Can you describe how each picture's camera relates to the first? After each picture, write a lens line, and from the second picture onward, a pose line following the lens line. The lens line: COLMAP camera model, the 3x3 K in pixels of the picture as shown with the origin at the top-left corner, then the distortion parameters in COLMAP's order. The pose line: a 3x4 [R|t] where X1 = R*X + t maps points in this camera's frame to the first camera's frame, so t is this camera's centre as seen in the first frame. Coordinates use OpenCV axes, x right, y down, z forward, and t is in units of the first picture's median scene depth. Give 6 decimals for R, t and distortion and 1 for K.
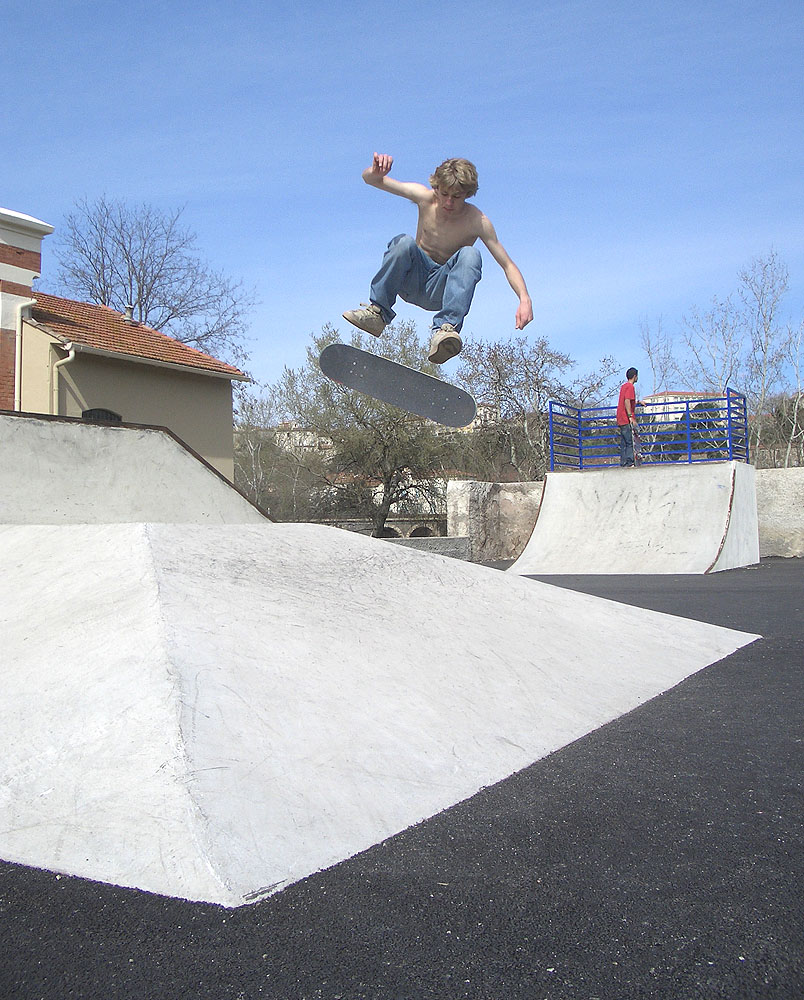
lens RADIAL K [[1111.4, 0, 398.5], [0, 1111.4, 458.4], [0, 0, 1]] dist [-0.250444, 0.317416]
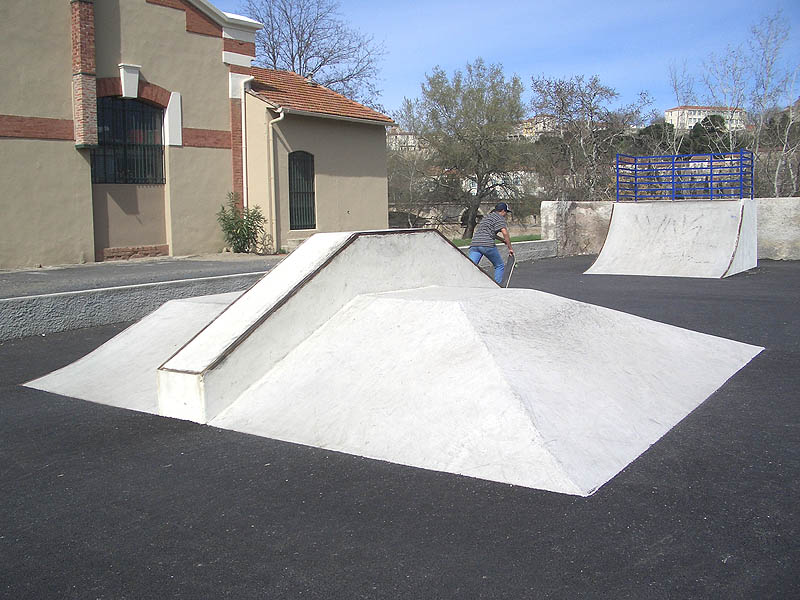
lens RADIAL K [[827.1, 0, 384.0], [0, 827.1, 304.8], [0, 0, 1]] dist [-0.267464, 0.307105]
pose [[0.993711, 0.011360, -0.111402, -0.038851], [0.009034, 0.983466, 0.180867, -0.039951], [0.111614, -0.180736, 0.977178, -0.089371]]
